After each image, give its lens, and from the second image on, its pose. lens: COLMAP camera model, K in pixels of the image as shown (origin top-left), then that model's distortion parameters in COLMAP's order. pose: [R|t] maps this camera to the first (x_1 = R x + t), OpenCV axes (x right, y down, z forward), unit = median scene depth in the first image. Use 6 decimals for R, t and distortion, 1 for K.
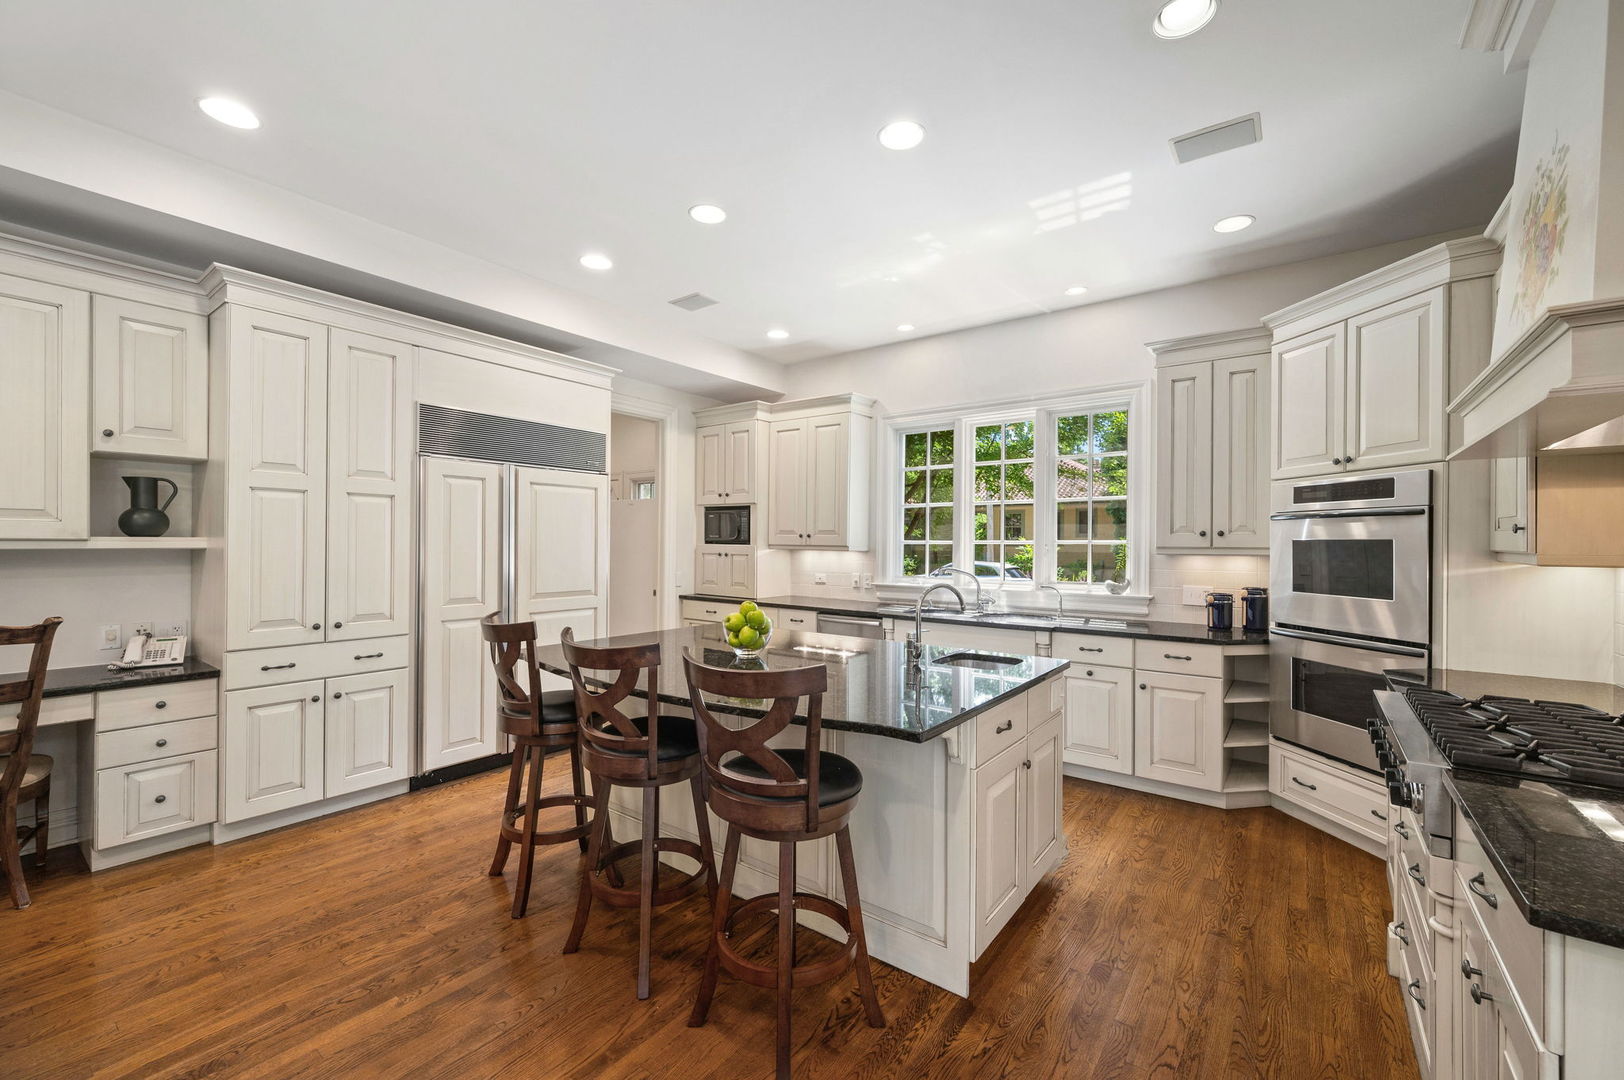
lens RADIAL K [[653.8, 0, 817.1], [0, 653.8, 533.3], [0, 0, 1]] dist [0.001215, 0.000019]
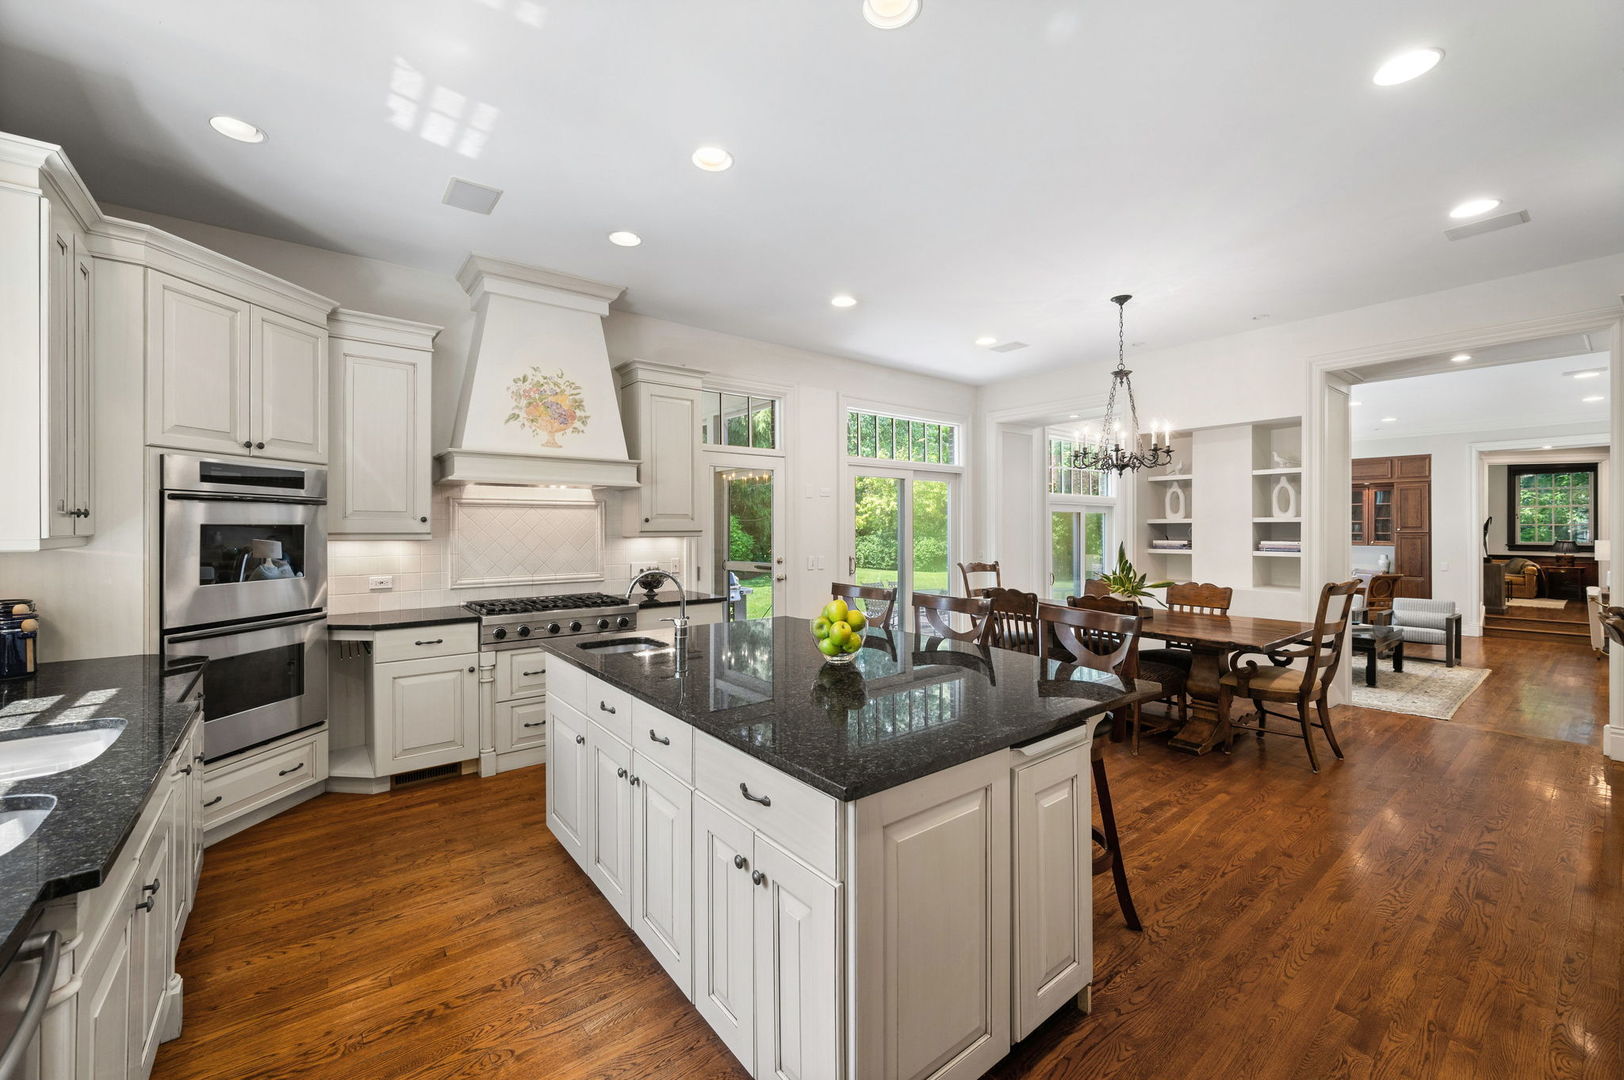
lens RADIAL K [[653.8, 0, 817.1], [0, 653.8, 533.3], [0, 0, 1]] dist [0.001215, 0.000019]
pose [[-0.966467, -0.007564, 0.256680, -0.272739], [-0.009401, 0.999938, -0.005930, 0.020930], [-0.256619, -0.008144, -0.966478, 1.698099]]
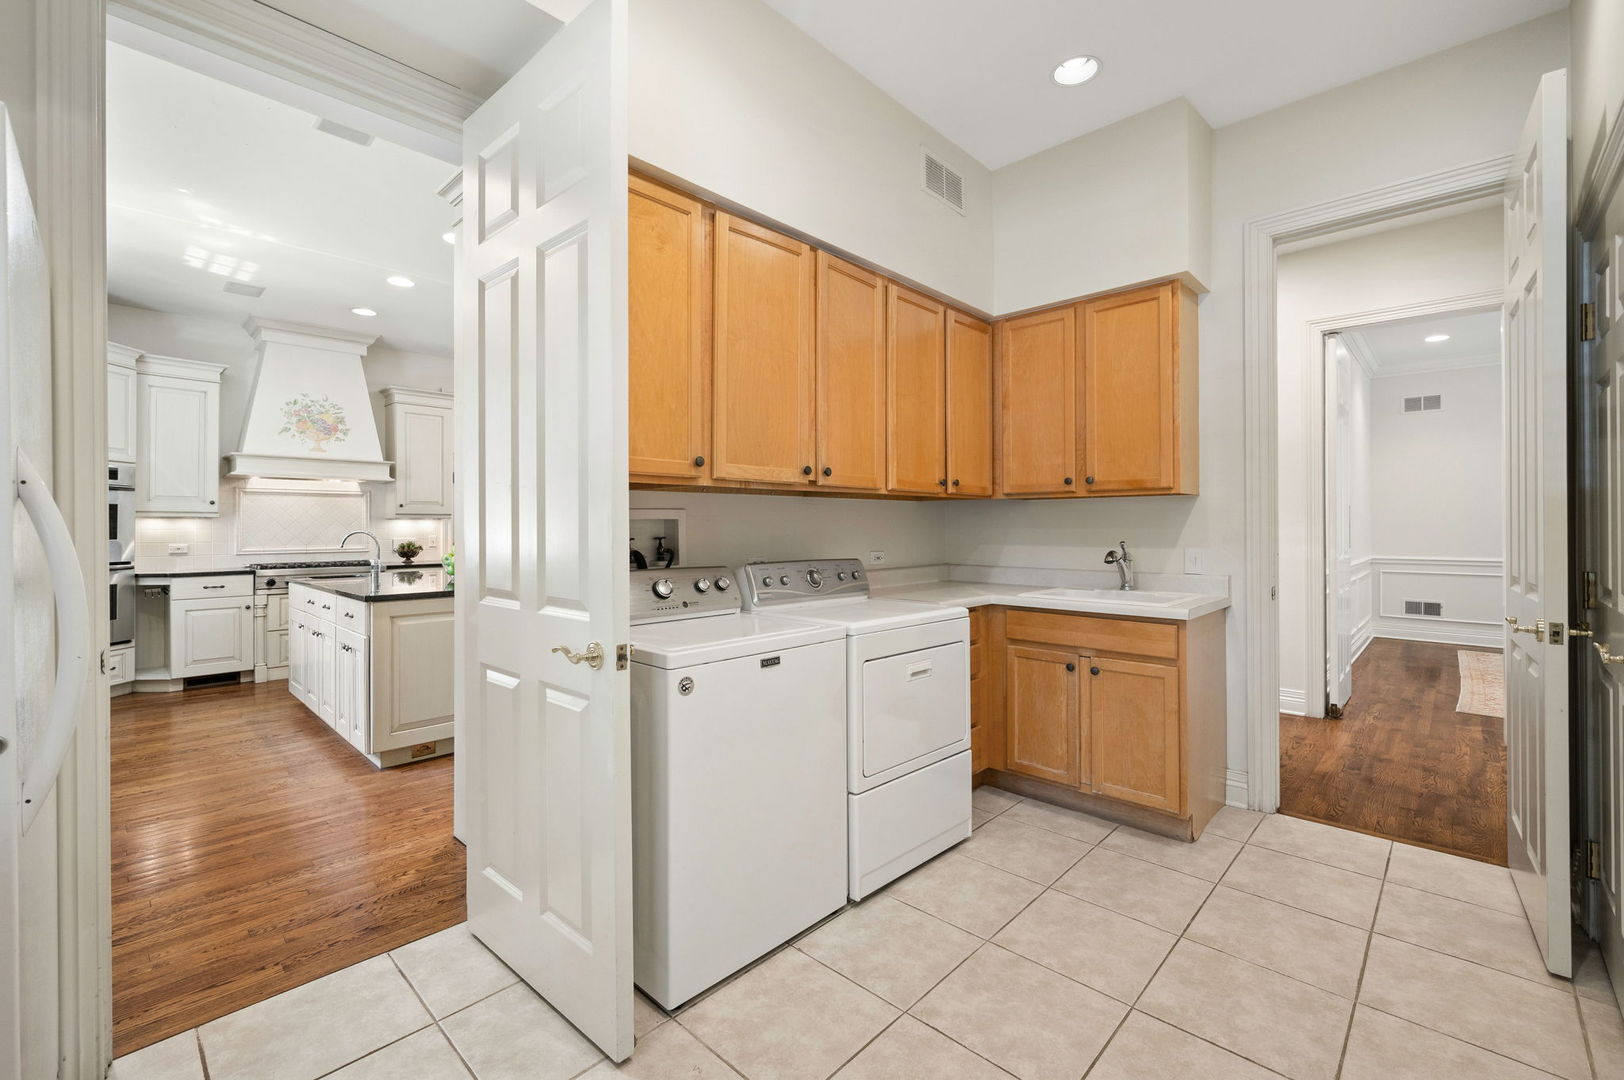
lens RADIAL K [[686.7, 0, 811.7], [0, 686.7, 528.3], [0, 0, 1]] dist [0.000268, 0.000075]
pose [[-0.992943, -0.005493, 0.118461, -1.049316], [-0.007376, 0.999853, -0.015456, 0.080942], [-0.118359, -0.016221, -0.992838, 2.327771]]
